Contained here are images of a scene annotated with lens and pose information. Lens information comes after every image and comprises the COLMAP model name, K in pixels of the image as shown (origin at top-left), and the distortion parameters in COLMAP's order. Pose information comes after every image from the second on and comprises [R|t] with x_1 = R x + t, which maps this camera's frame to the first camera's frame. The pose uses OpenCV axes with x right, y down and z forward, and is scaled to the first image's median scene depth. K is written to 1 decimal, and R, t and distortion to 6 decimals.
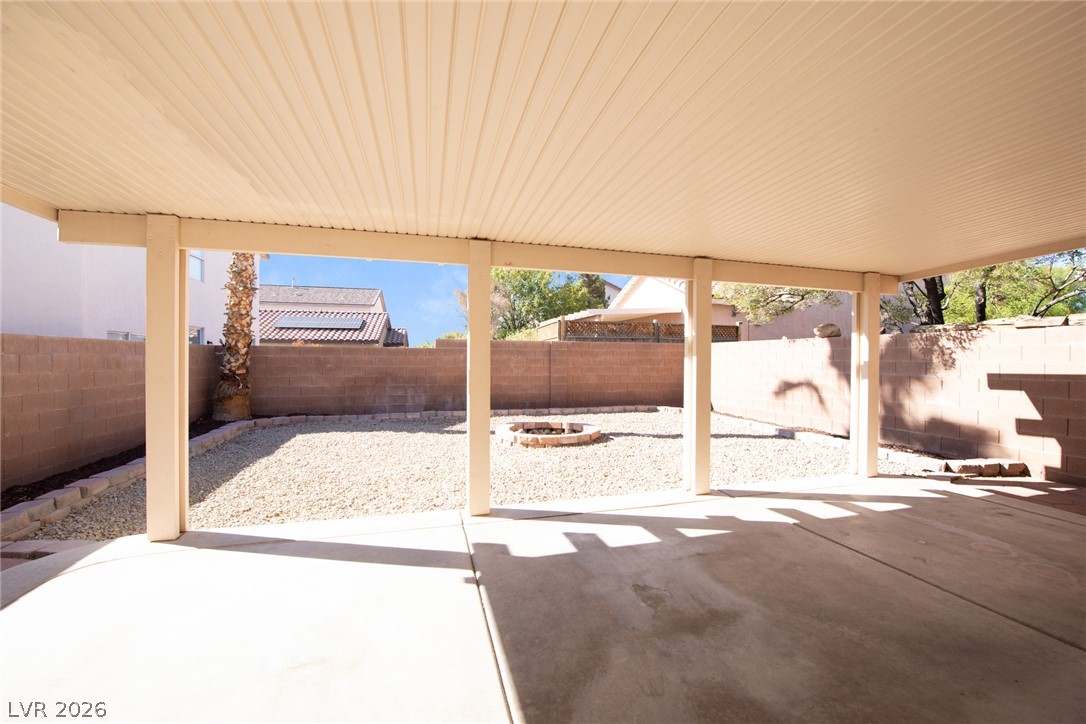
lens RADIAL K [[436.0, 0, 546.7], [0, 436.0, 363.2], [0, 0, 1]] dist [0.003118, -0.000499]
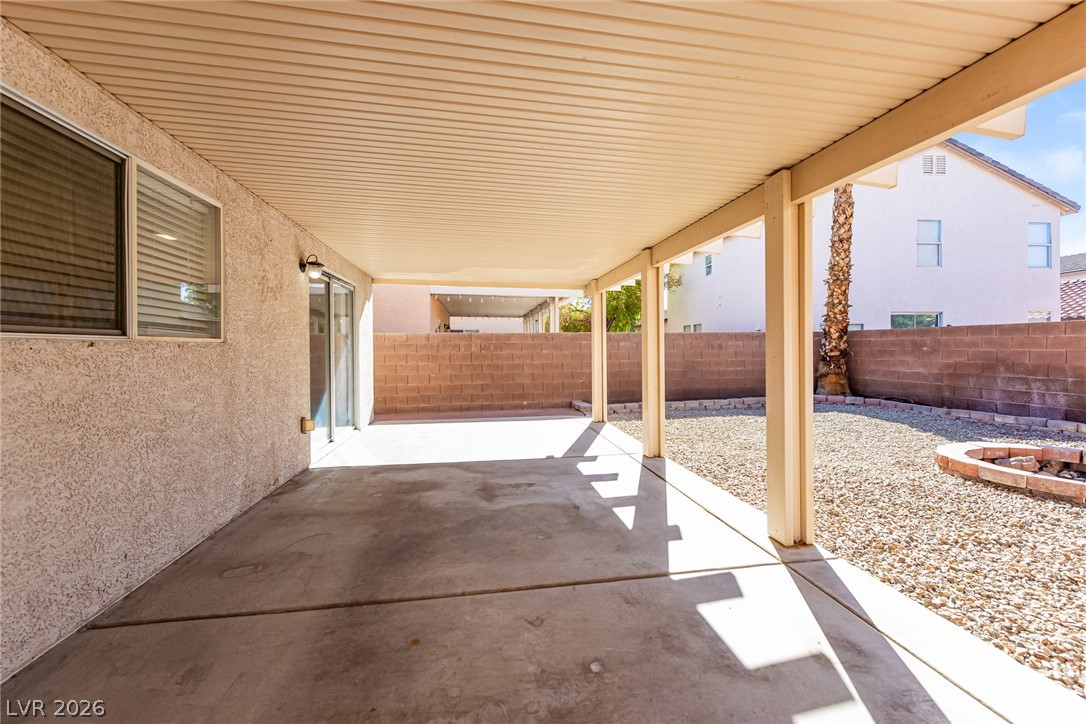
lens RADIAL K [[436.0, 0, 540.5], [0, 436.0, 351.3], [0, 0, 1]] dist [0.003118, -0.000499]
pose [[-0.140971, 0.001750, -0.990012, 0.537996], [-0.005070, 0.999984, 0.002489, 0.014170], [0.990001, 0.005370, -0.140960, 0.390985]]
